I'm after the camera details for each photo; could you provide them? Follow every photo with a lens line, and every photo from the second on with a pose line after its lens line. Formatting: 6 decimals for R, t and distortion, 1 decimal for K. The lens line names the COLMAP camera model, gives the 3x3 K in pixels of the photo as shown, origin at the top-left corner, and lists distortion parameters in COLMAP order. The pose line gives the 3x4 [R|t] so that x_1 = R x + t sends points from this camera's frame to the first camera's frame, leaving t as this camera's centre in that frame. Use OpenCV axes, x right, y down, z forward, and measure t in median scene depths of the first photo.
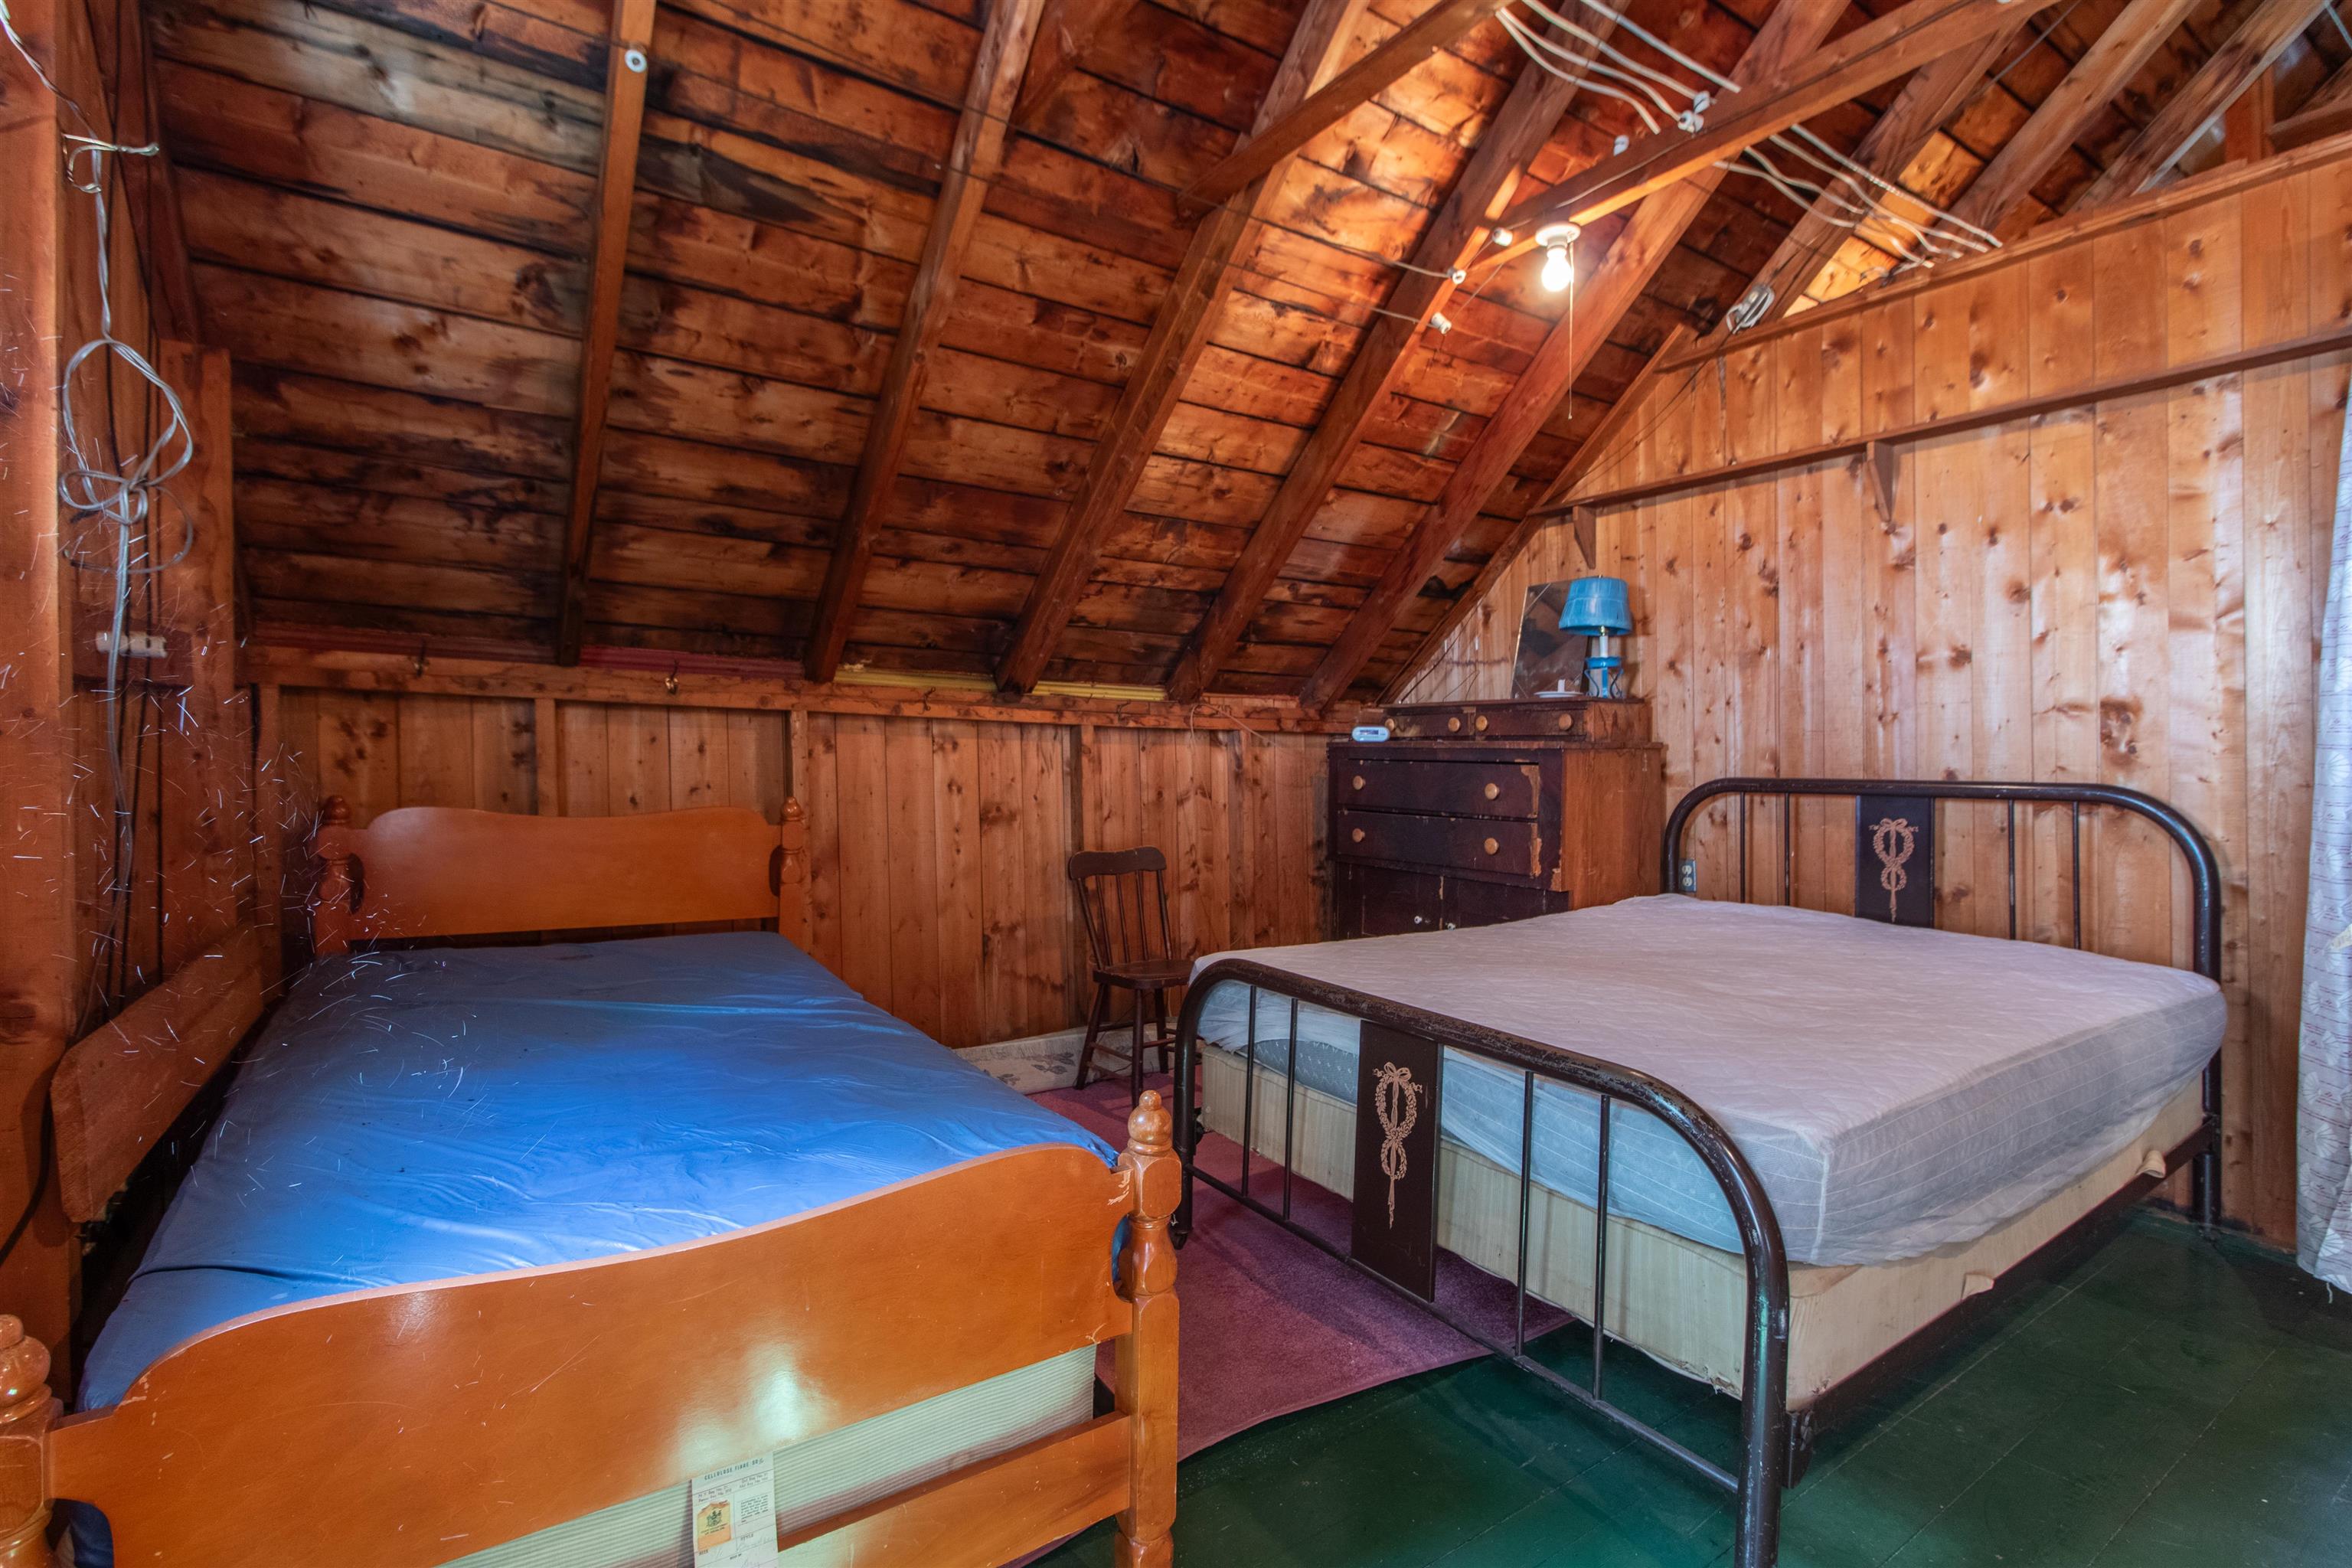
lens RADIAL K [[1073.0, 0, 1170.3], [0, 1073.0, 777.3], [0, 0, 1]] dist [-0.001769, 0.001689]
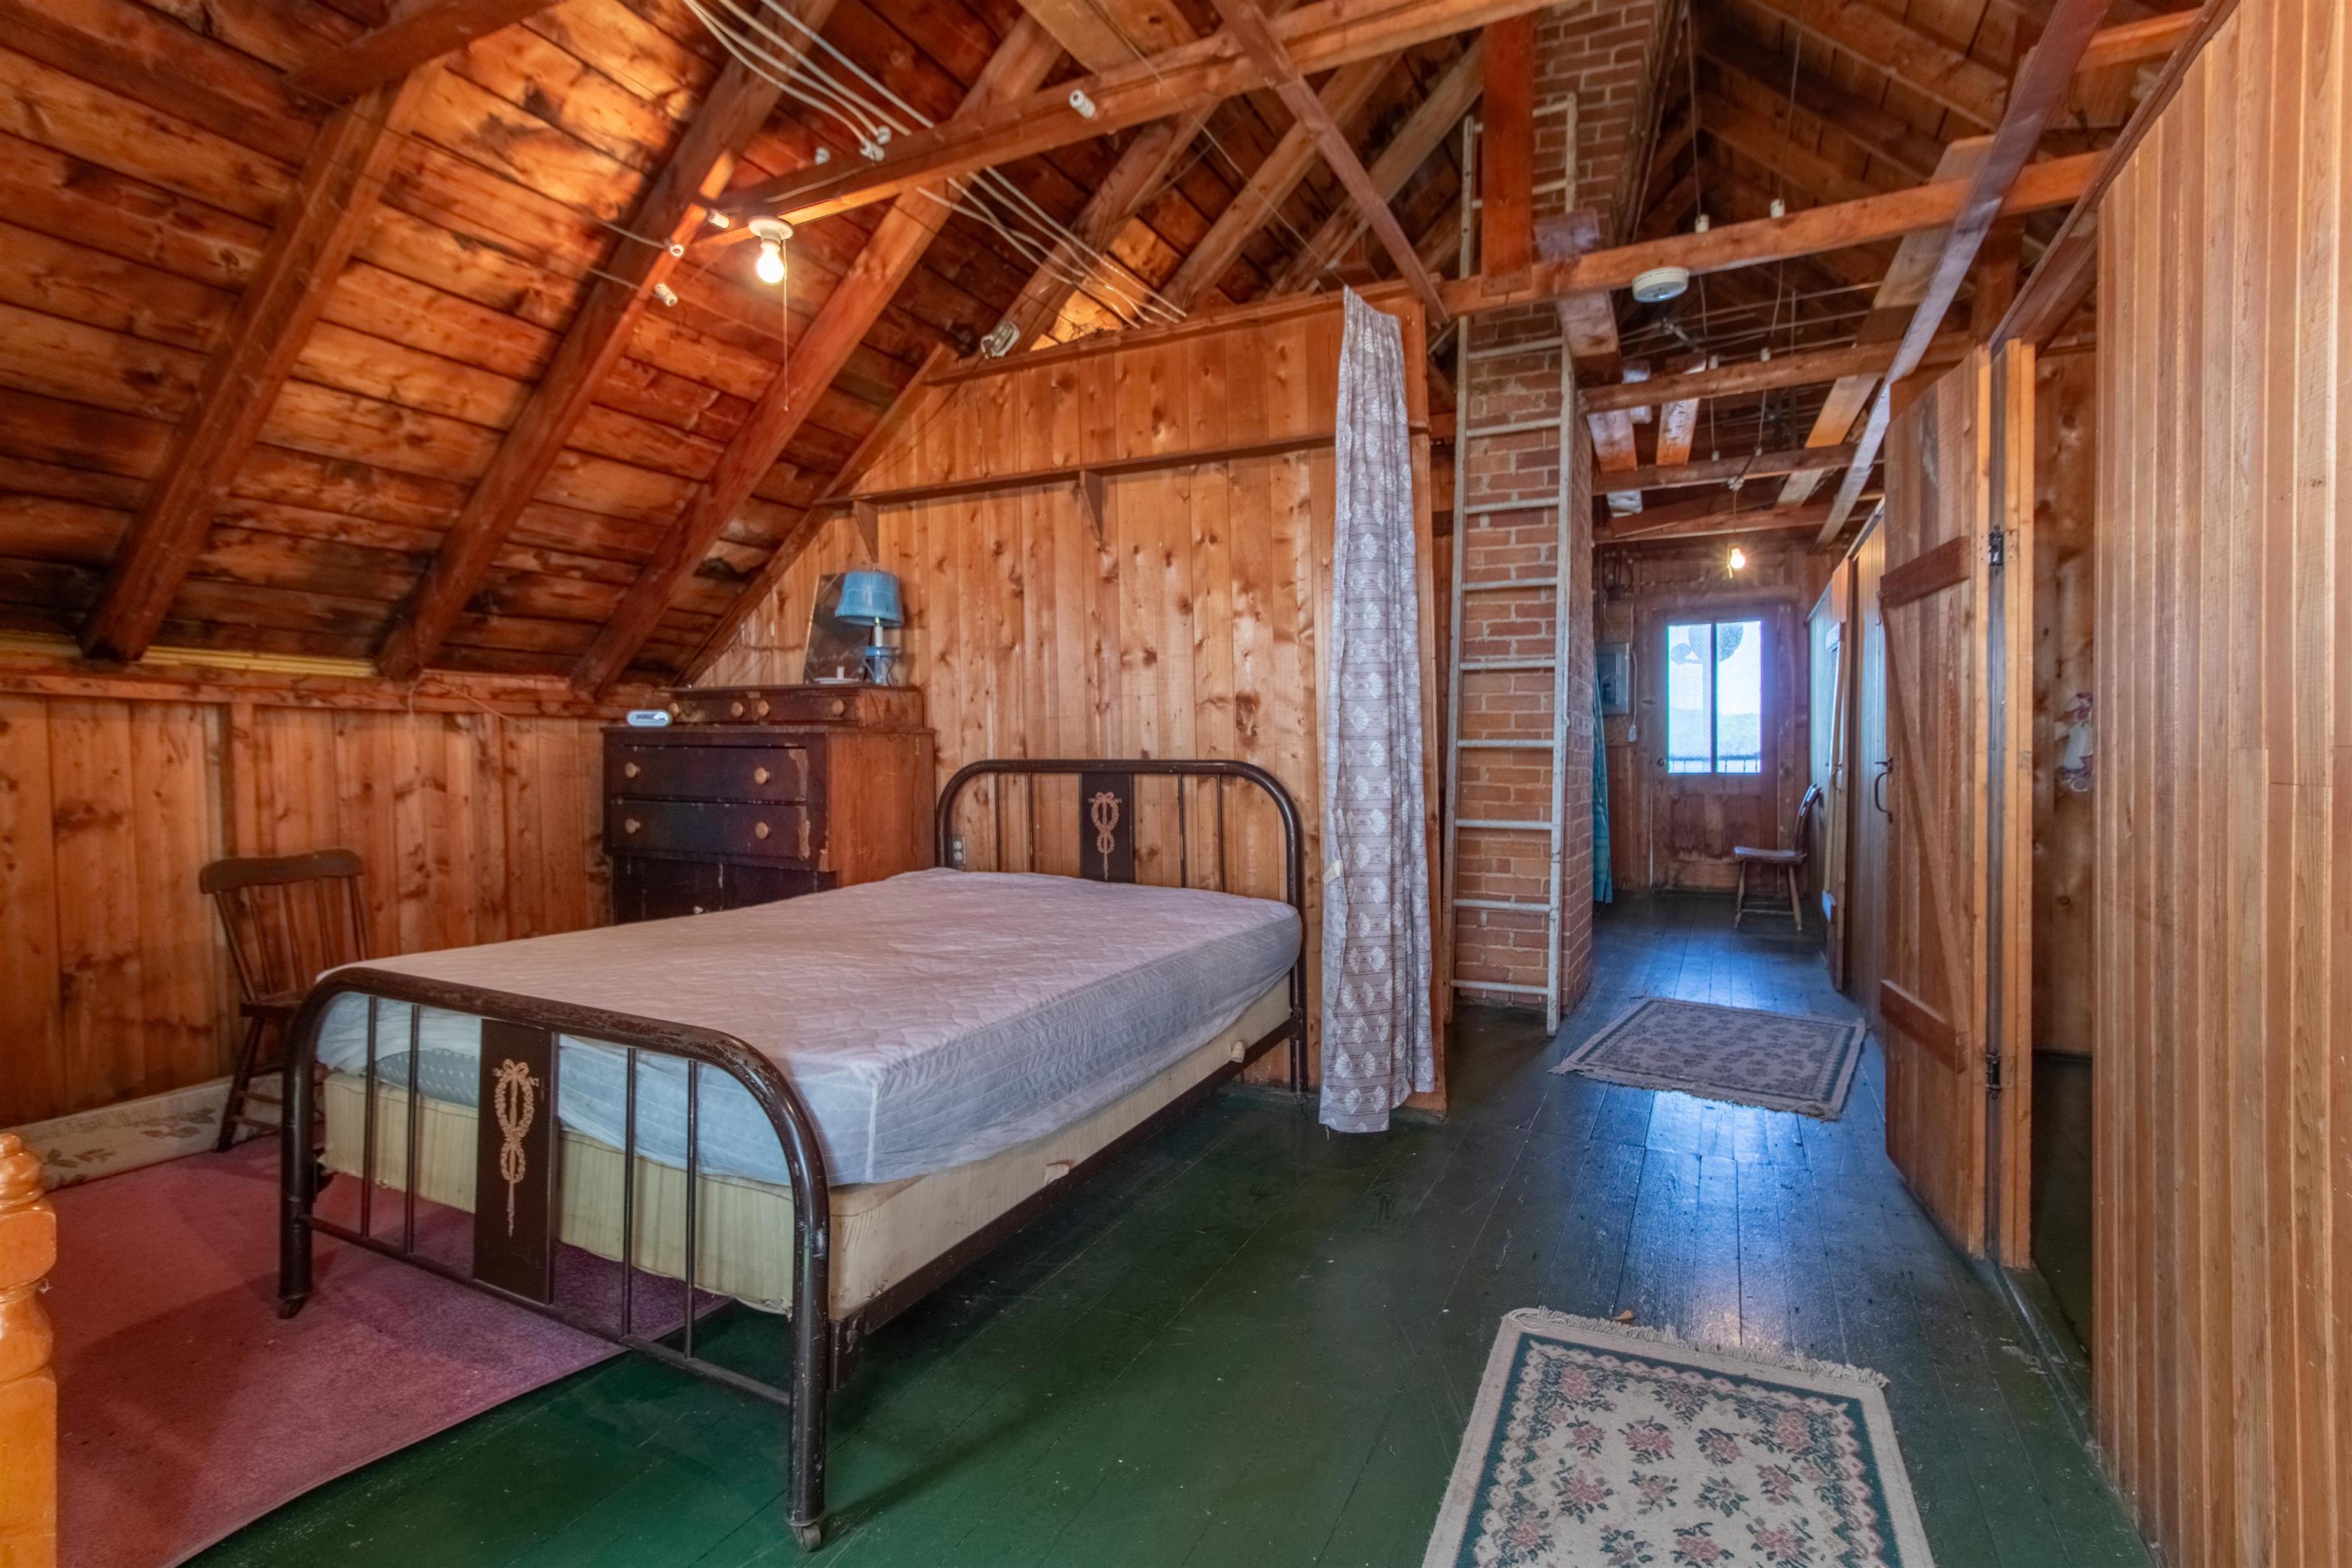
lens RADIAL K [[1073.0, 0, 1170.5], [0, 1073.0, 763.3], [0, 0, 1]] dist [-0.001769, 0.001689]
pose [[0.872510, -0.011218, 0.488468, 0.164210], [0.014887, 0.999883, -0.003627, 0.012303], [-0.488370, 0.010436, 0.872574, -0.066666]]
